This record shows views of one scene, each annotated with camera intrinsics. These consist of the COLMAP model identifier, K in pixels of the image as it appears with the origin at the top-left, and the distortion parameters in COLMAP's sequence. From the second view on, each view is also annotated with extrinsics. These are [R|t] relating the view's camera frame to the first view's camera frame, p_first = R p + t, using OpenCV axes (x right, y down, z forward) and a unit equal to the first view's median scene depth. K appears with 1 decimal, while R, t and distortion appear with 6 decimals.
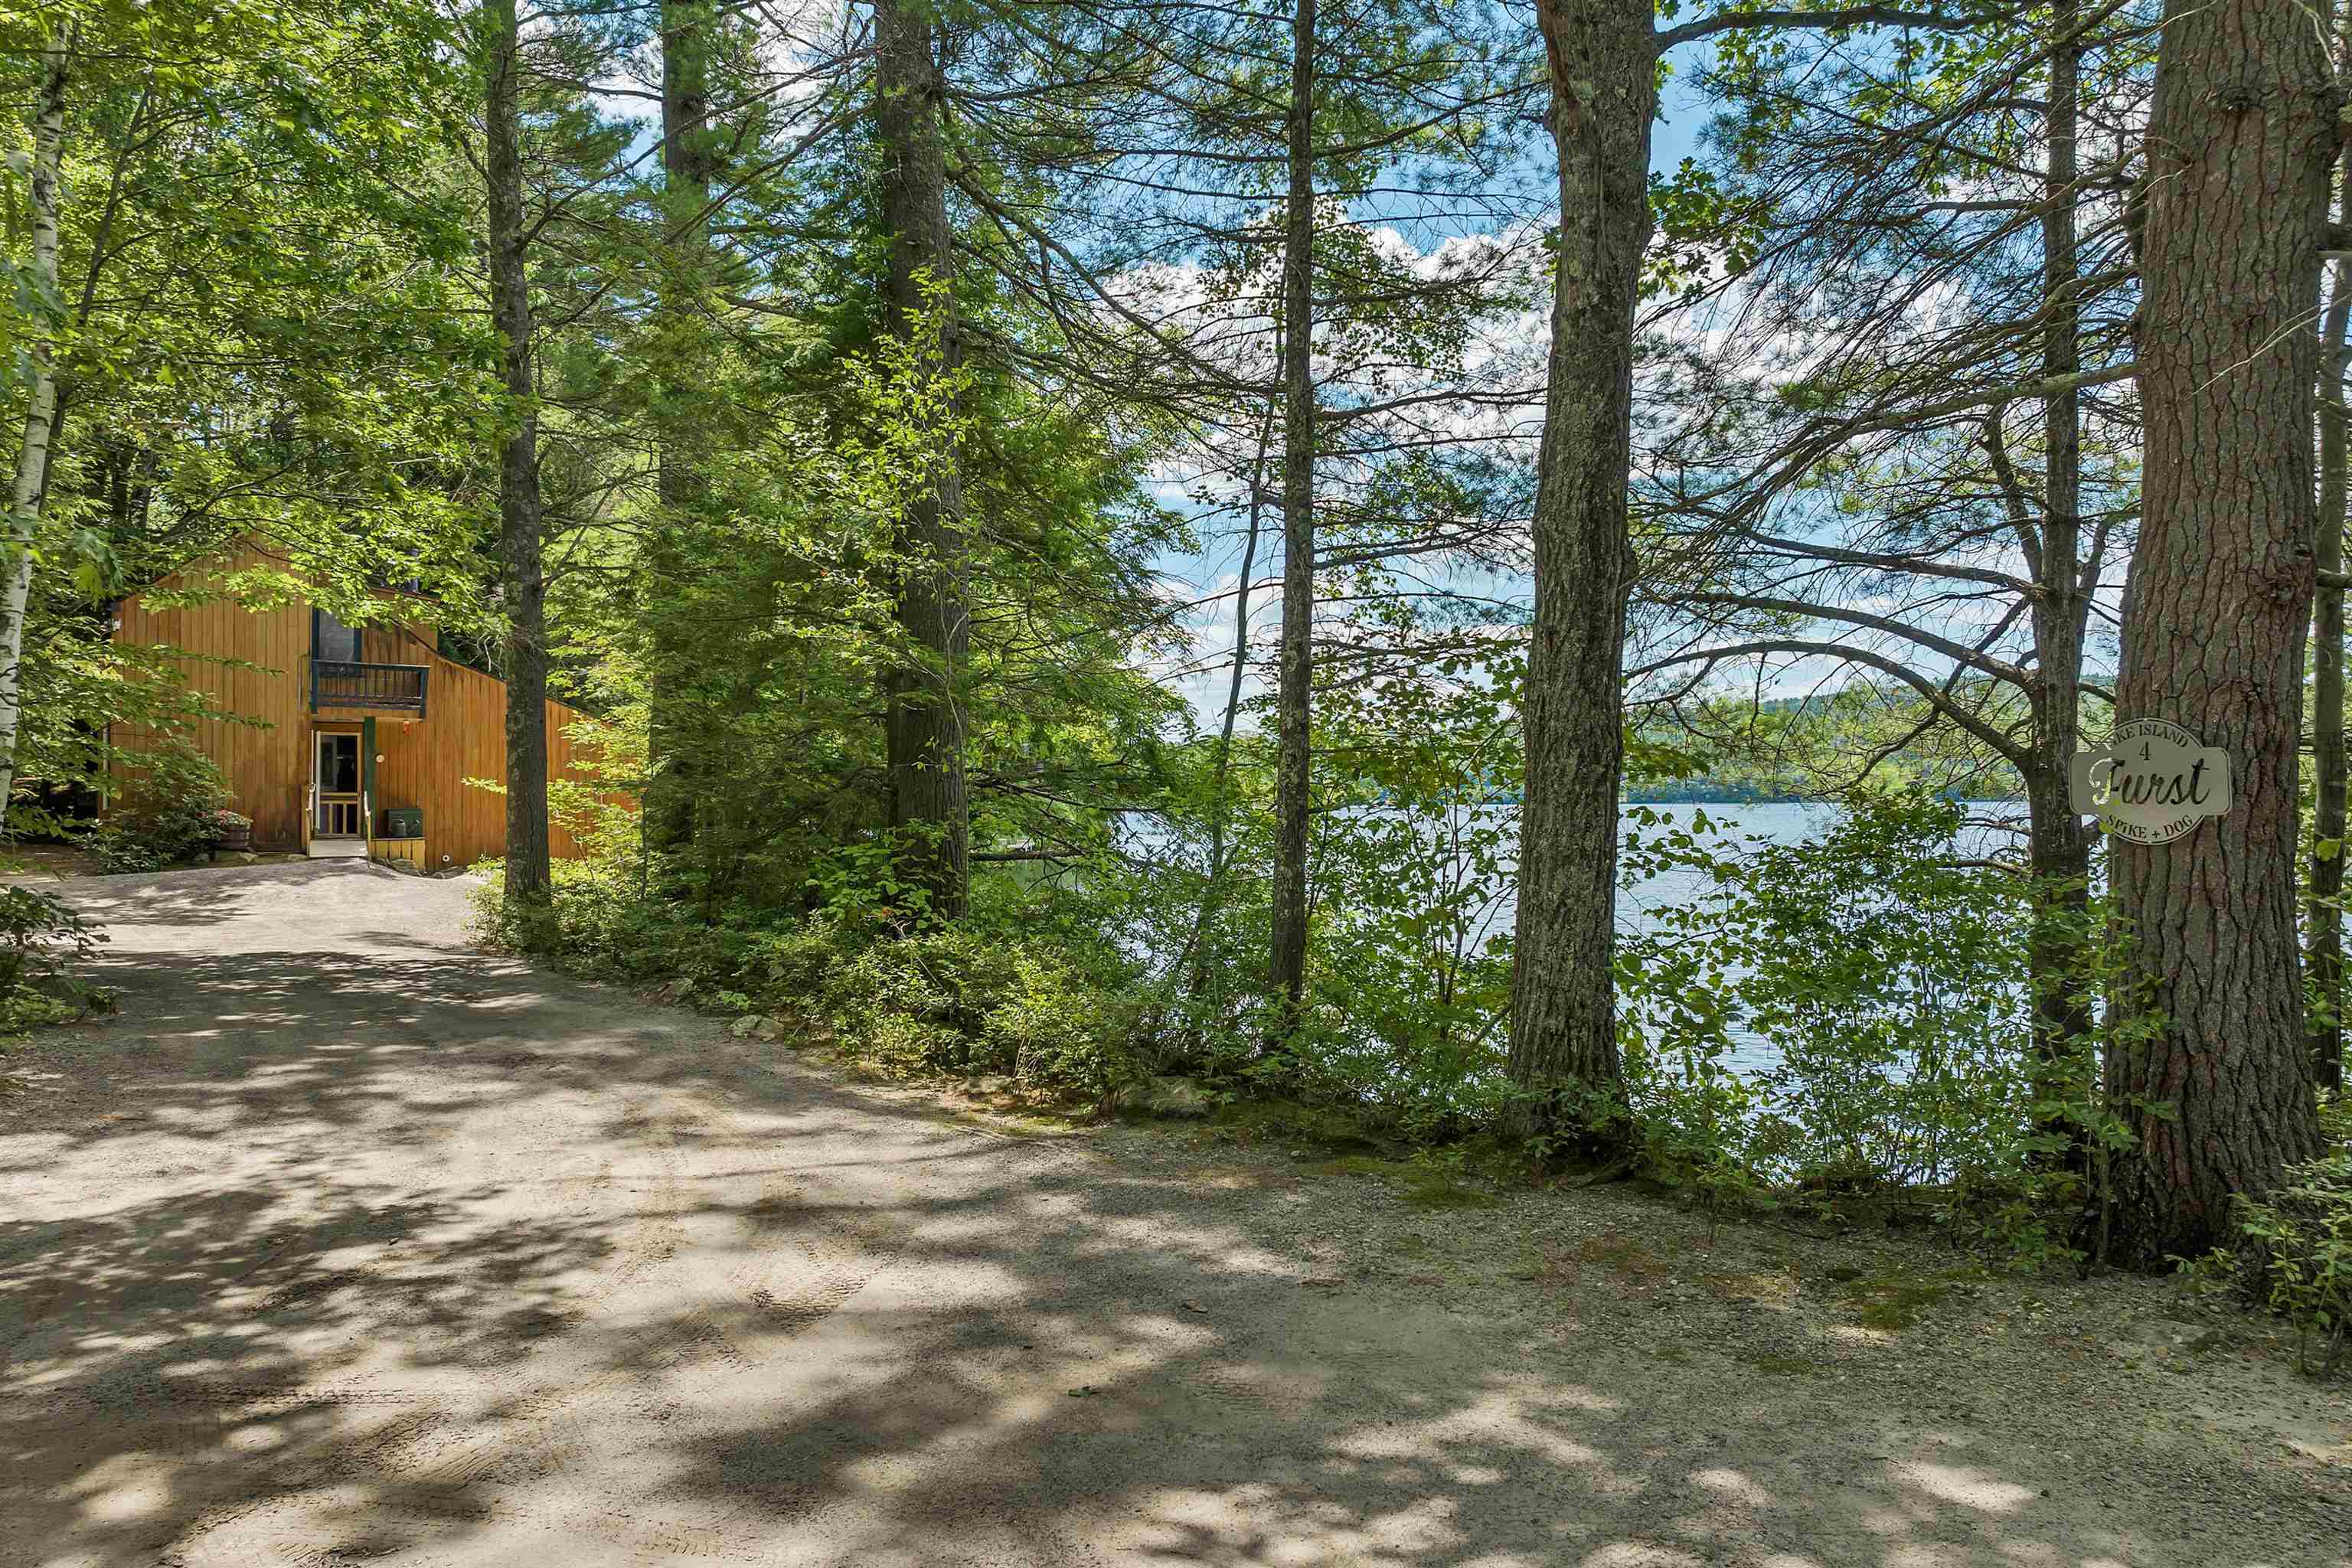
lens RADIAL K [[1684.9, 0, 1172.2], [0, 1684.9, 789.4], [0, 0, 1]] dist [-0.039832, 0.005418]
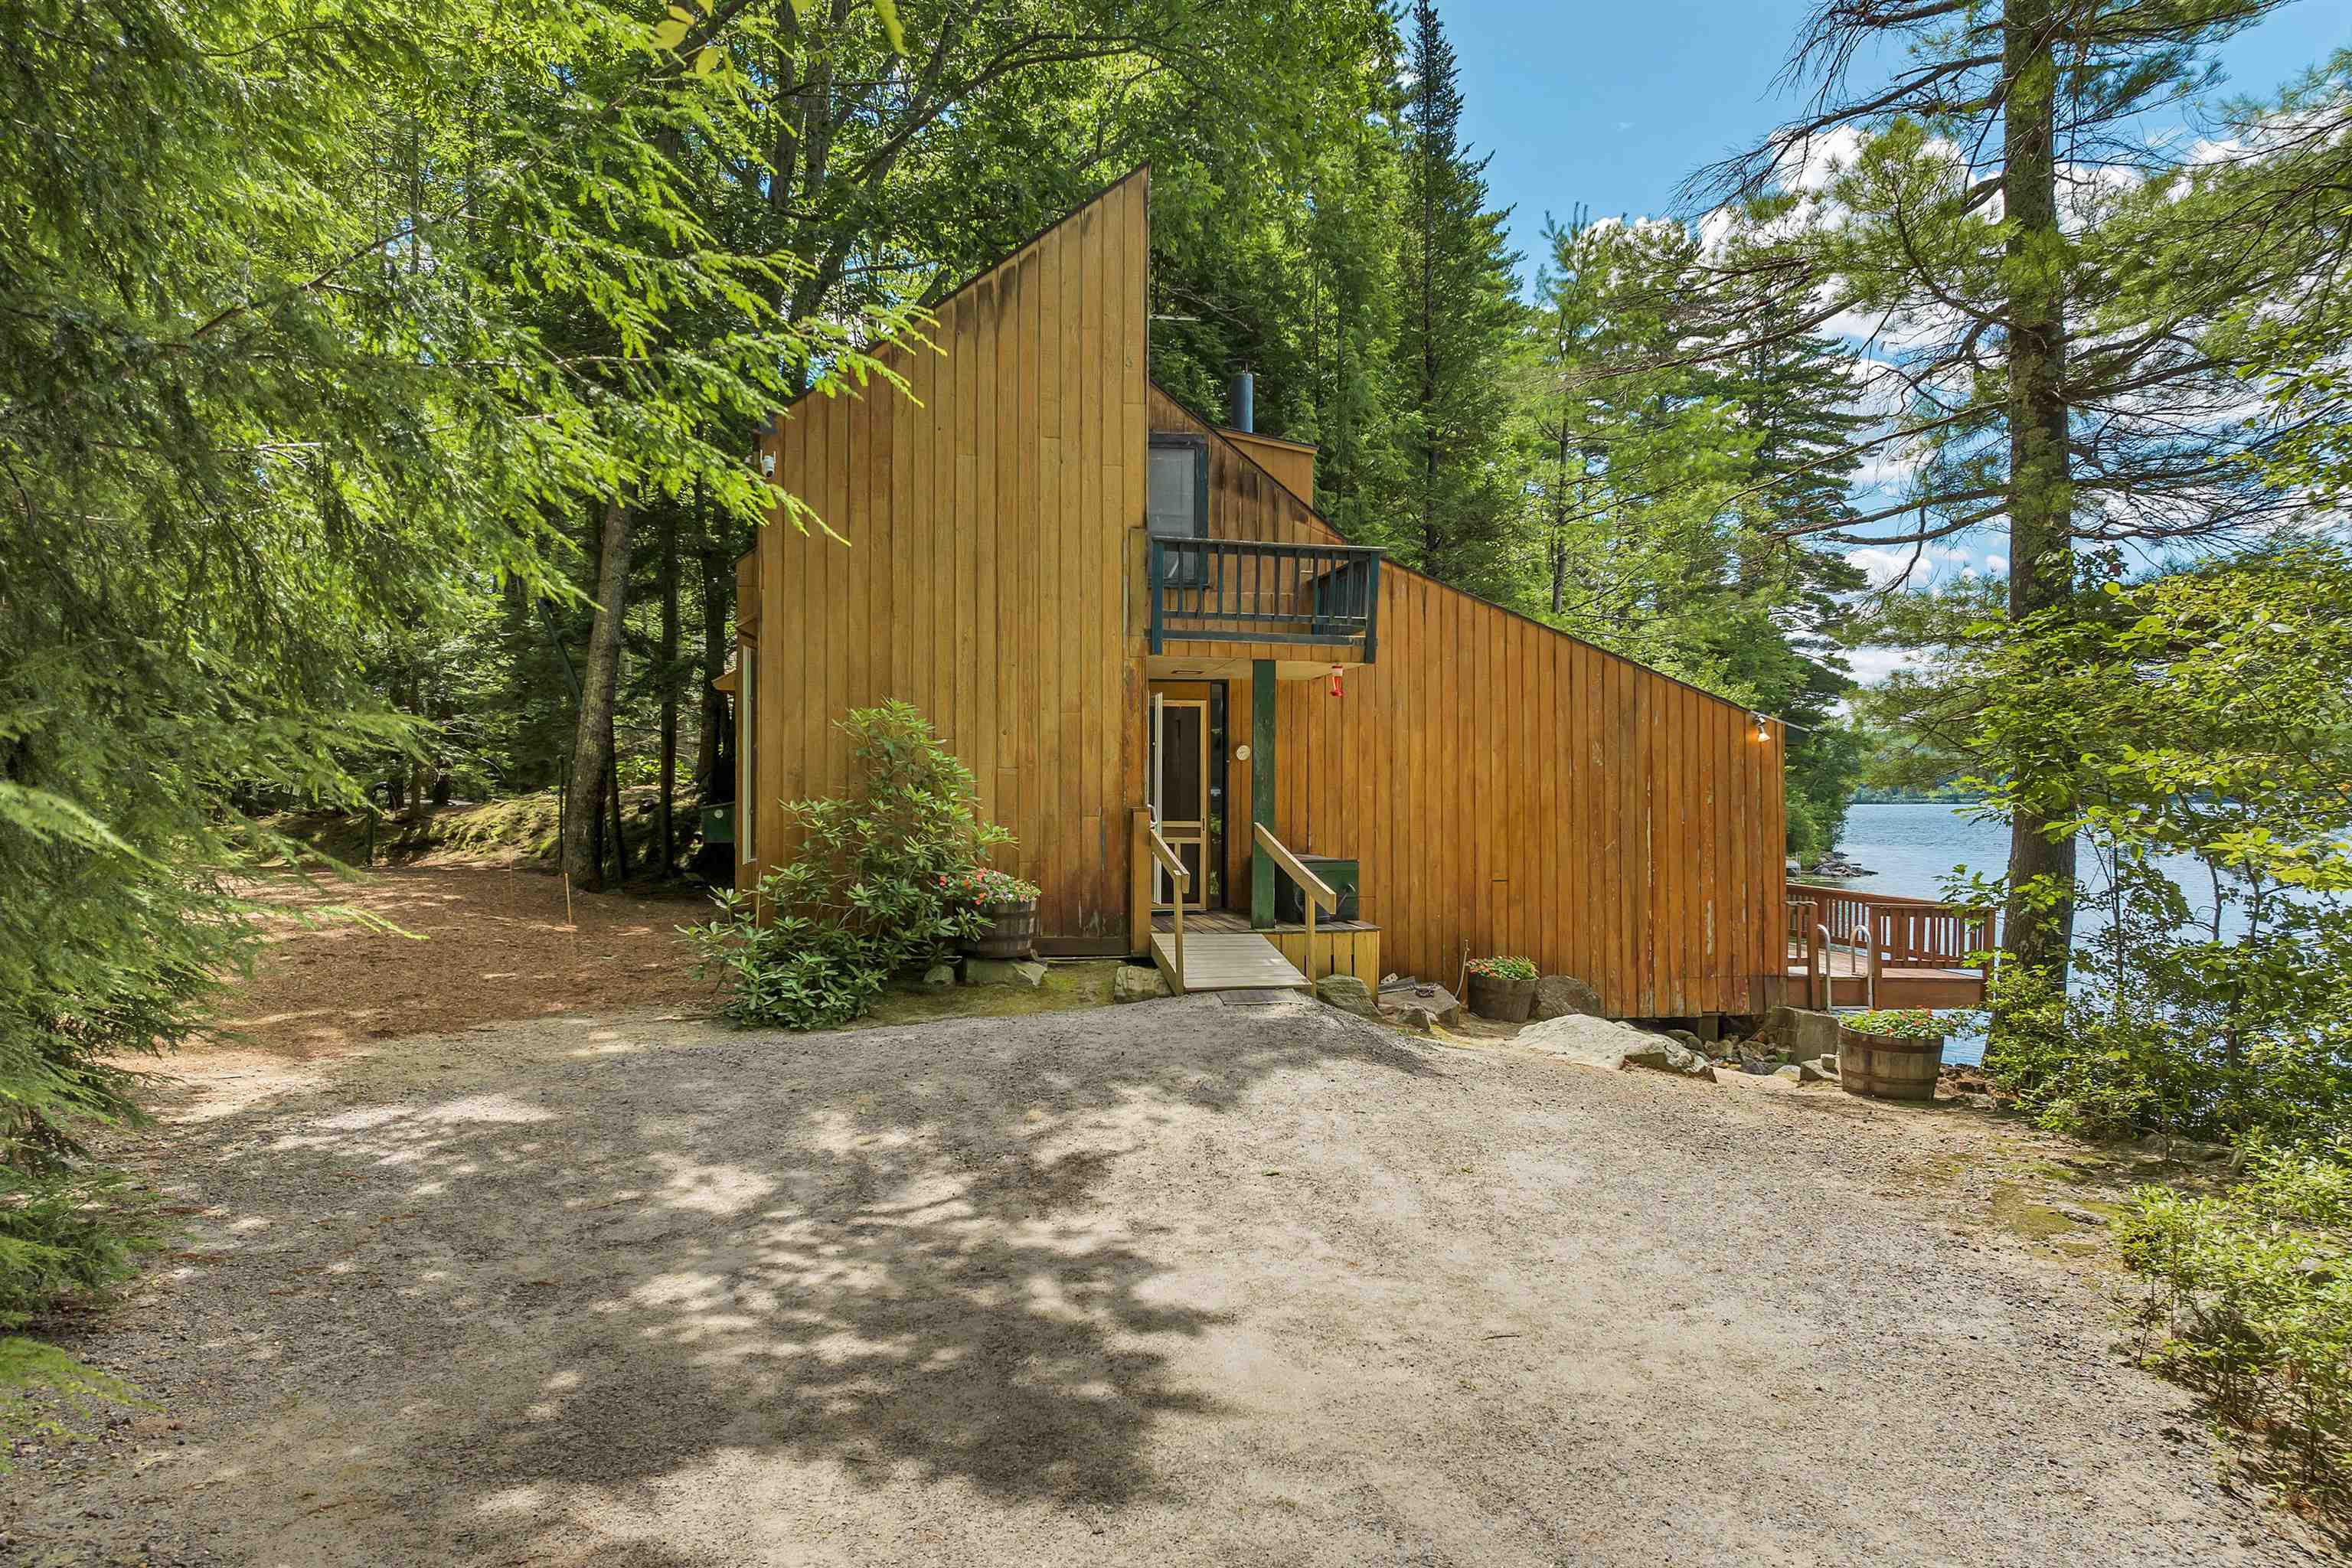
lens RADIAL K [[1684.9, 0, 1178.4], [0, 1684.9, 779.6], [0, 0, 1]] dist [-0.039832, 0.005418]
pose [[0.943124, -0.003771, -0.332419, -0.358398], [0.002167, 0.999984, -0.005196, -0.008892], [0.332433, 0.004180, 0.943118, 0.571784]]
